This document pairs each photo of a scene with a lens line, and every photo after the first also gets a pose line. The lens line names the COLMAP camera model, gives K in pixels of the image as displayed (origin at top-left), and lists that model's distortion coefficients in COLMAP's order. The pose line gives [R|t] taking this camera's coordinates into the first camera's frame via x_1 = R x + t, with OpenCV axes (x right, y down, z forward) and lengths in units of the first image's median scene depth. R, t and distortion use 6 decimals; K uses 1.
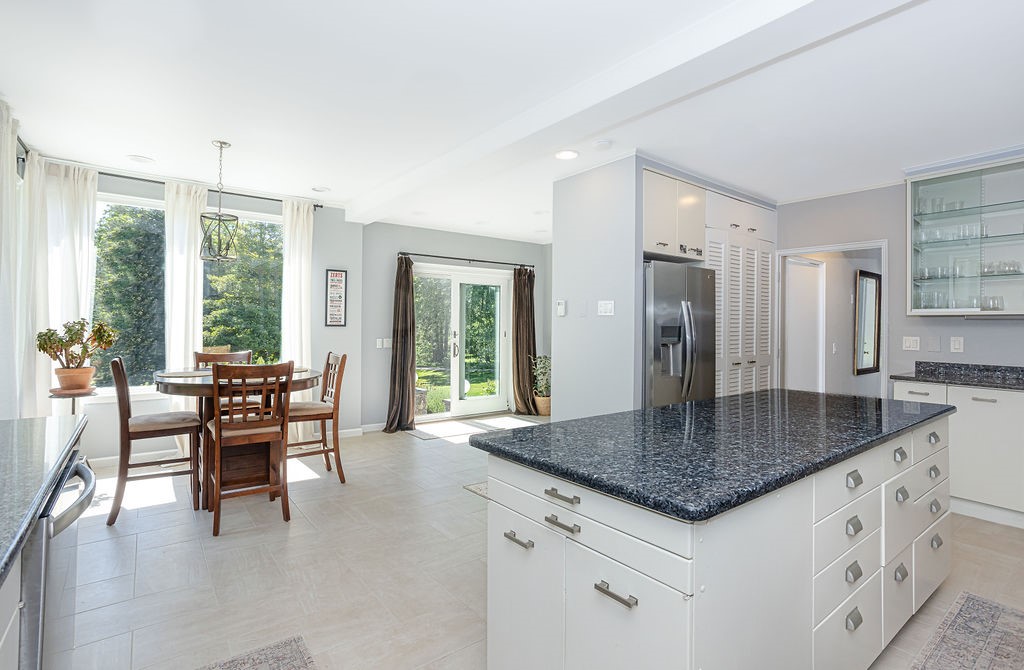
lens RADIAL K [[502.1, 0, 512.5], [0, 502.1, 327.1], [0, 0, 1]] dist [-0.000494, -0.000322]
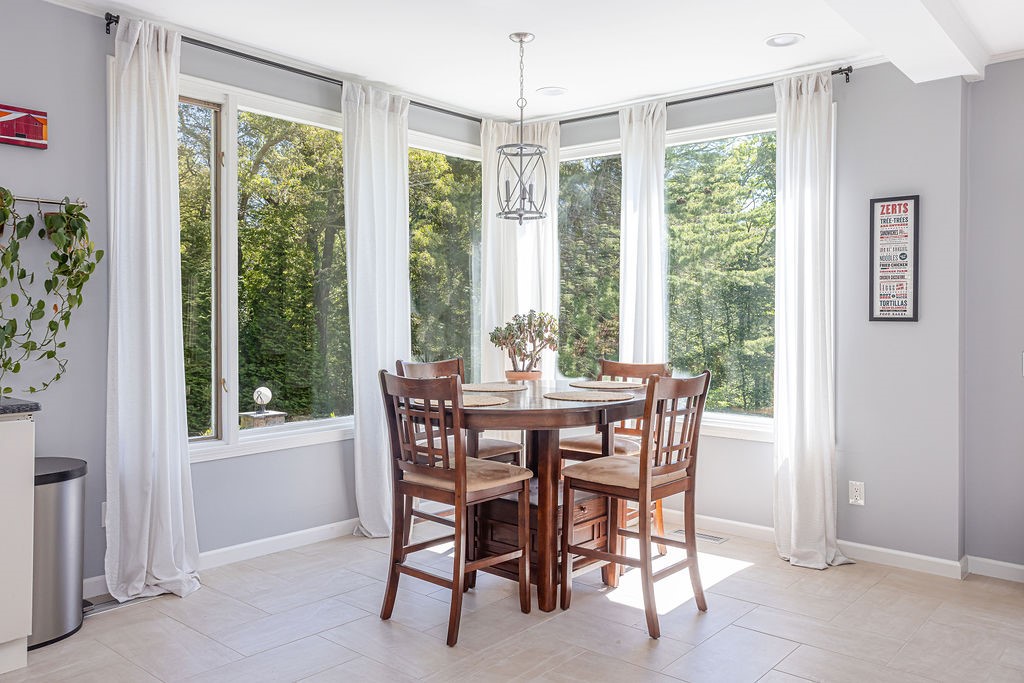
lens RADIAL K [[853.5, 0, 512.5], [0, 853.5, 336.8], [0, 0, 1]] dist [-0.015805, -0.002918]
pose [[0.254543, -0.001072, -0.967061, 0.313894], [-0.000138, 0.999999, -0.001145, 0.014104], [0.967062, 0.000425, 0.254542, 0.471985]]
